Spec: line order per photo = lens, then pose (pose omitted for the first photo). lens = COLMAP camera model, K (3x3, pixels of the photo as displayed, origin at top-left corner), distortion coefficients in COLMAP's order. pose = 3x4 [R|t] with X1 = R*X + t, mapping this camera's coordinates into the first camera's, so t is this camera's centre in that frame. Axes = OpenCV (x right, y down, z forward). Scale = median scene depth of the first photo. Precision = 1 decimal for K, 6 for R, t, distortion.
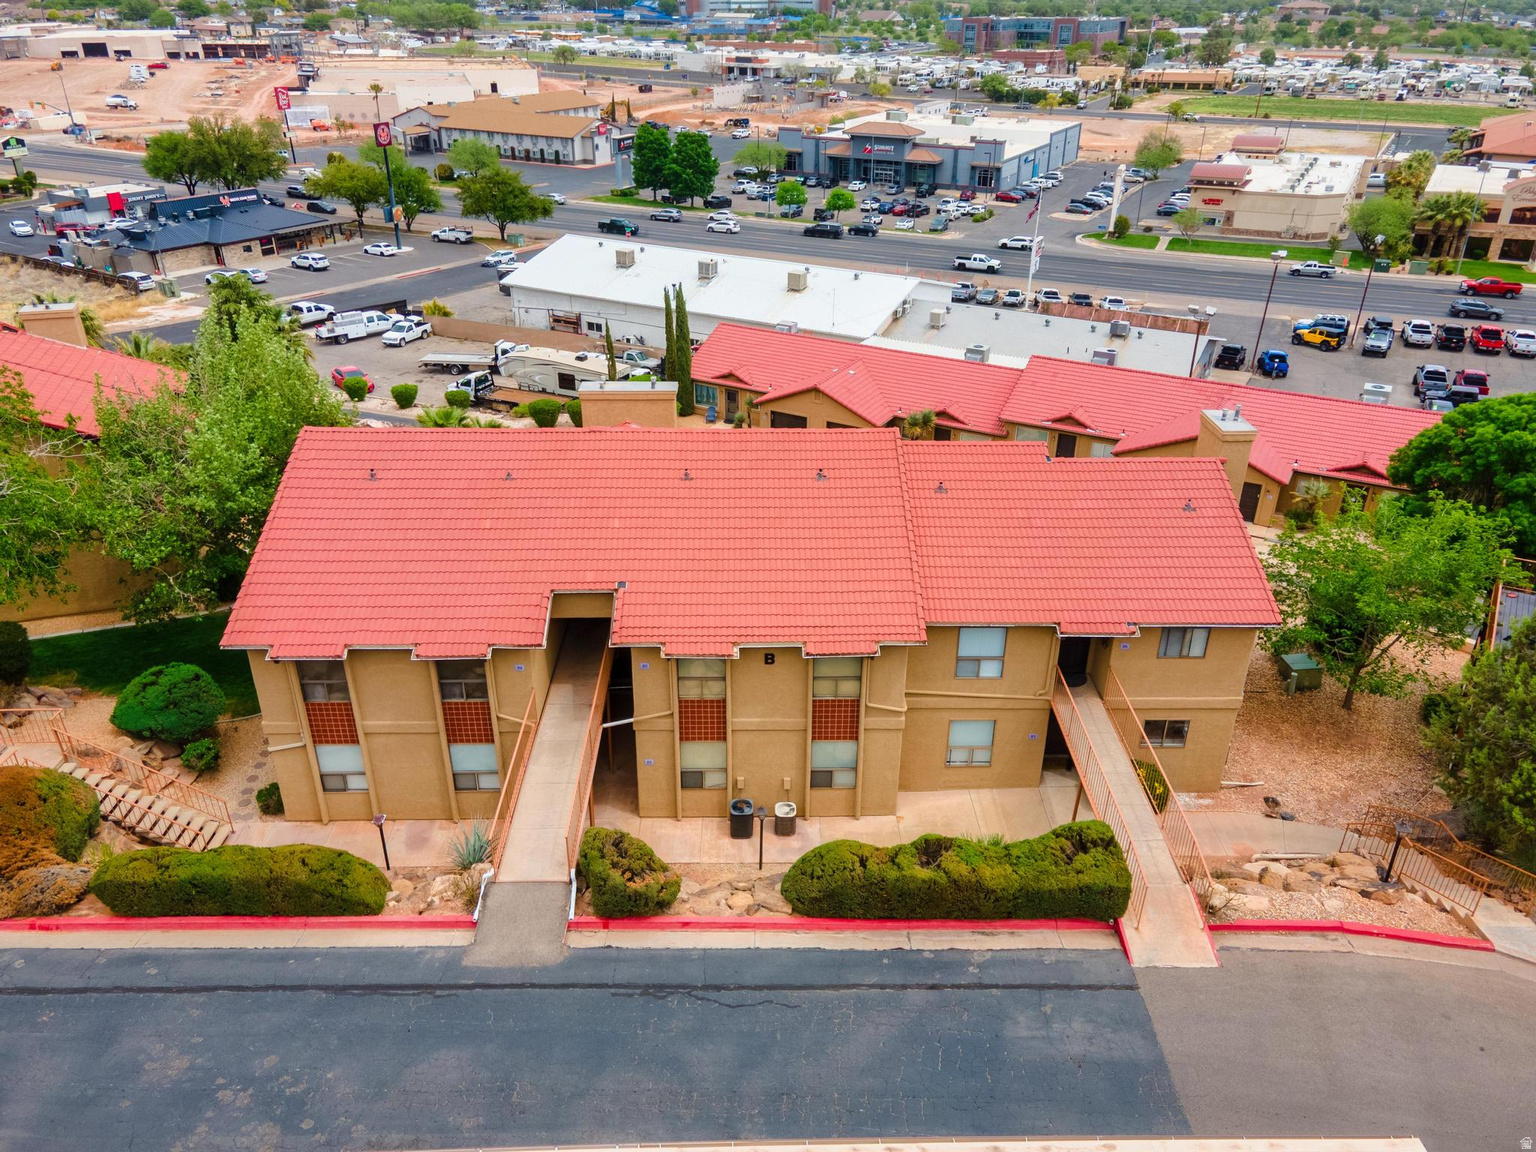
lens RADIAL K [[1119.7, 0, 765.7], [0, 1119.7, 572.8], [0, 0, 1]] dist [0.032038, 0.028571]
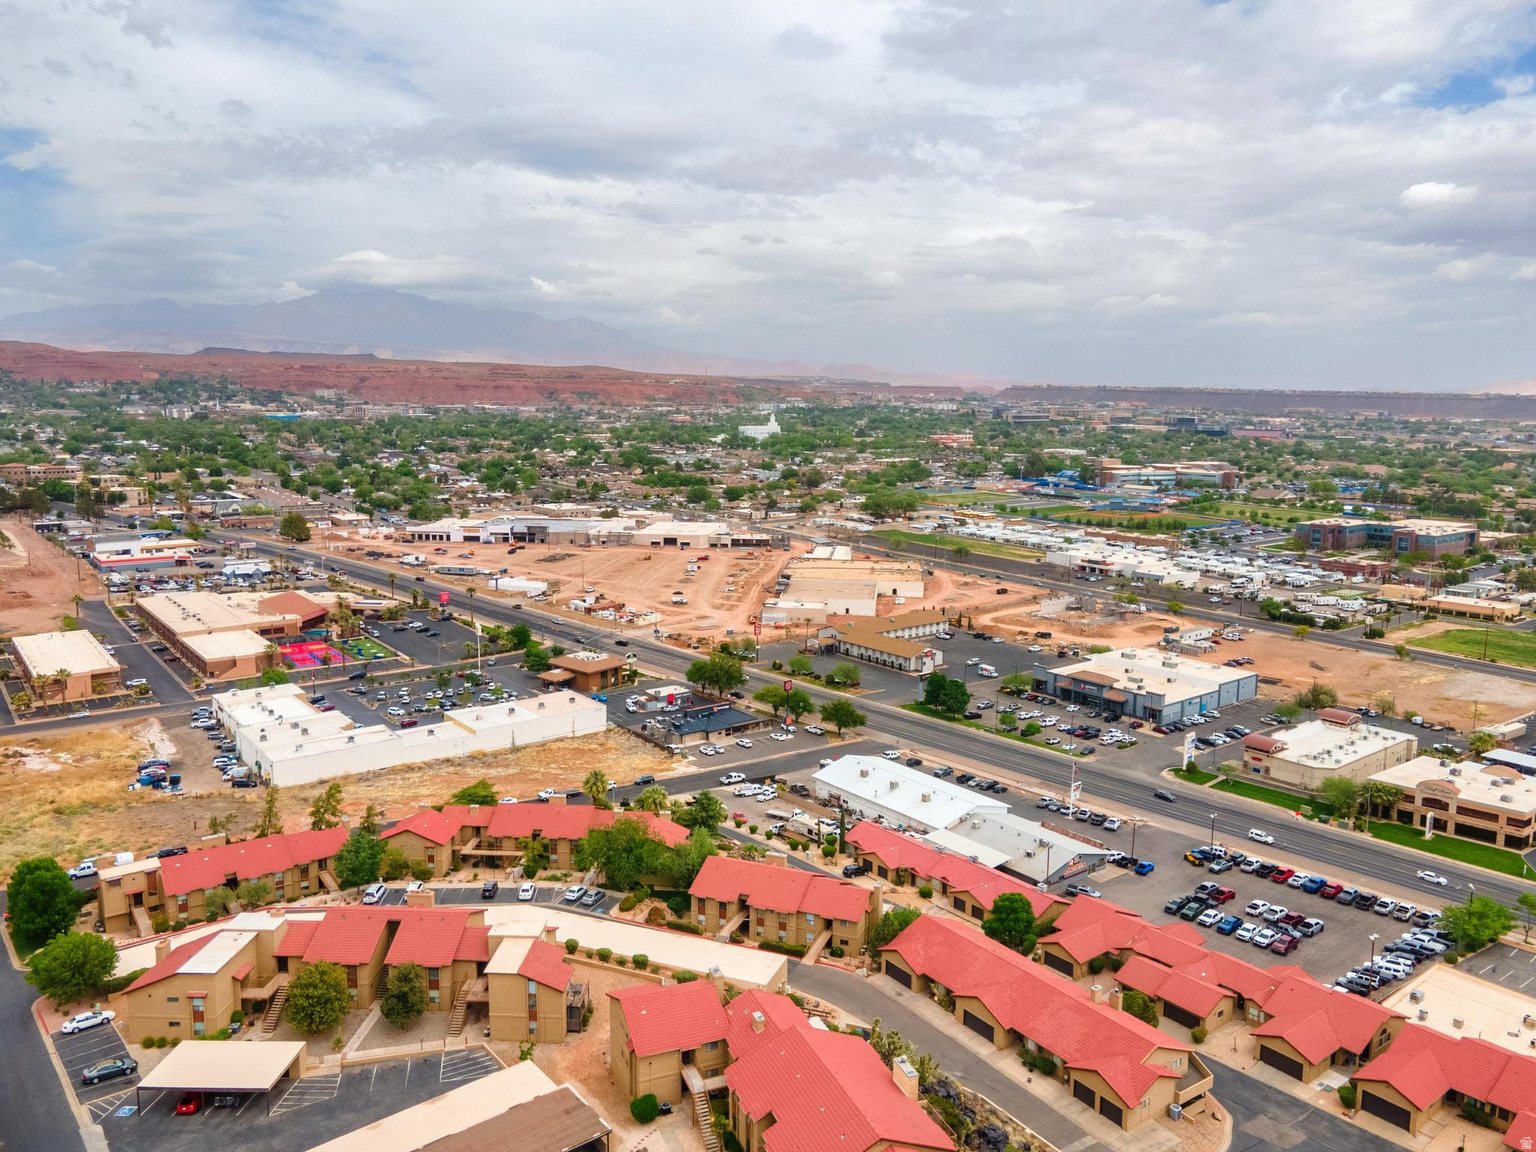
lens RADIAL K [[1119.7, 0, 768.7], [0, 1119.7, 557.5], [0, 0, 1]] dist [0.032038, 0.028571]
pose [[0.922567, 0.057679, -0.381500, 0.345192], [-0.181628, 0.937281, -0.297517, 0.015102], [0.340412, 0.343770, 0.875181, -0.775219]]
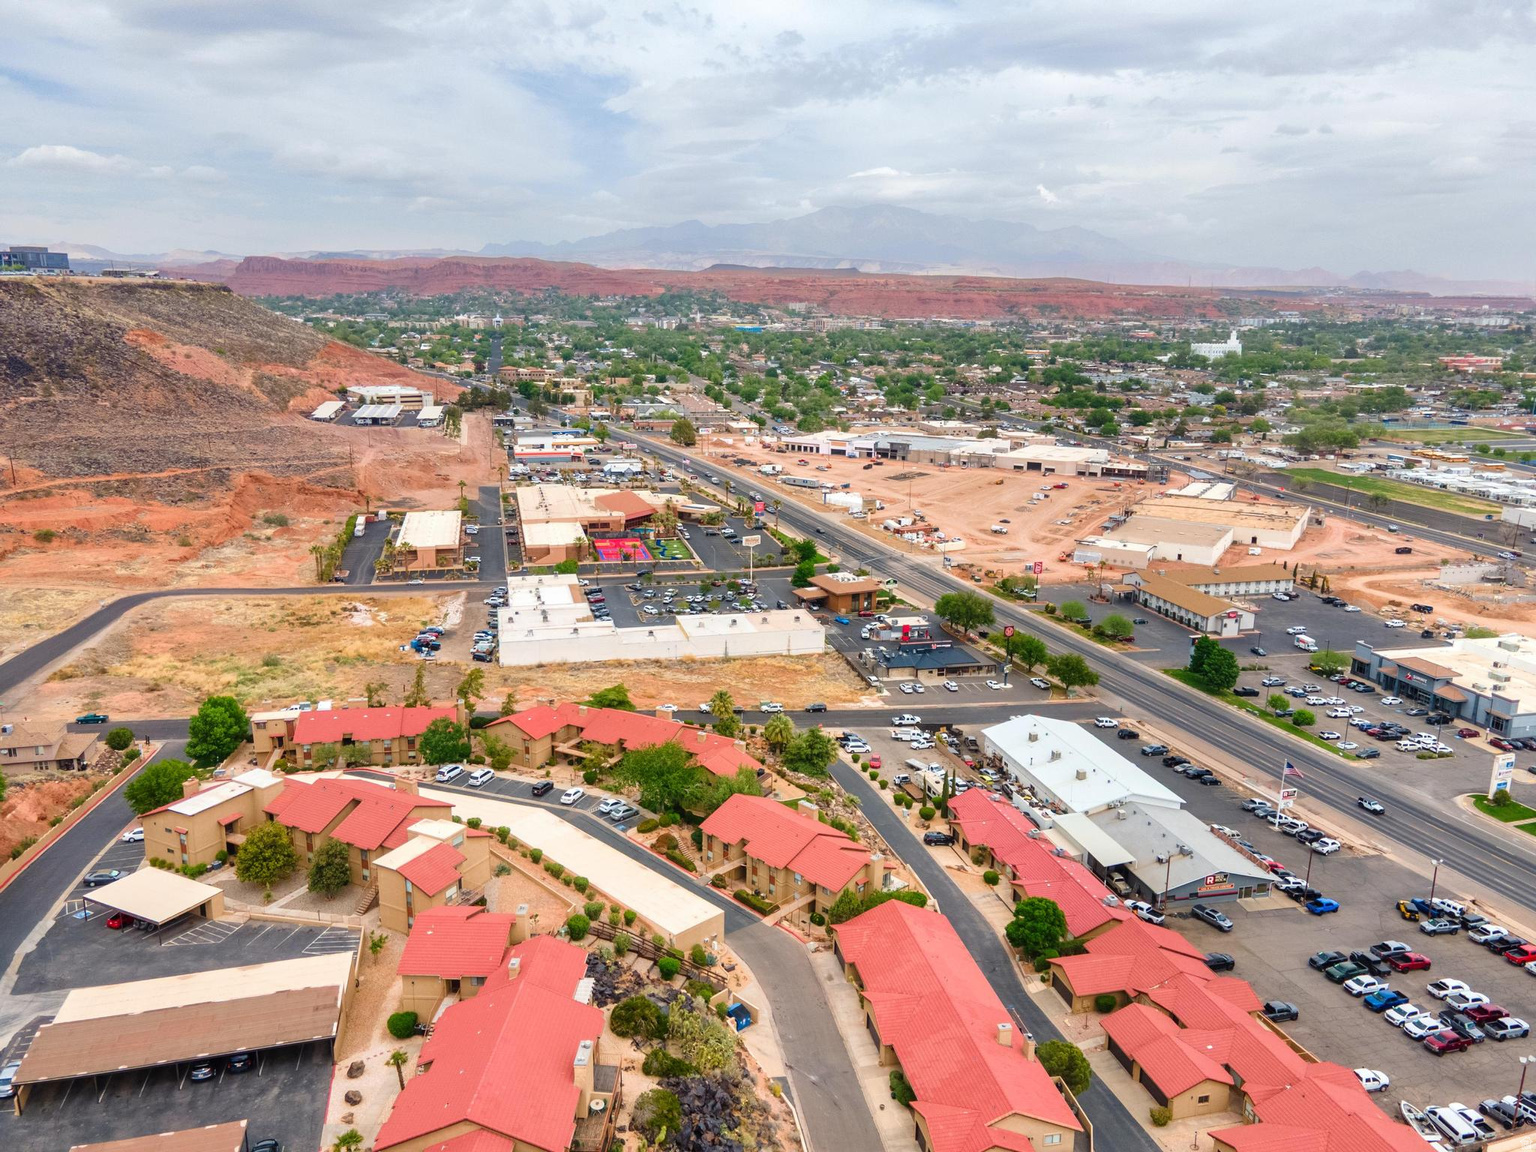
lens RADIAL K [[1119.7, 0, 769.1], [0, 1119.7, 564.2], [0, 0, 1]] dist [0.032038, 0.028571]
pose [[0.686452, 0.169278, -0.707198, 0.604219], [-0.346006, 0.931414, -0.112908, -0.111227], [0.639581, 0.322200, 0.697942, -0.543039]]
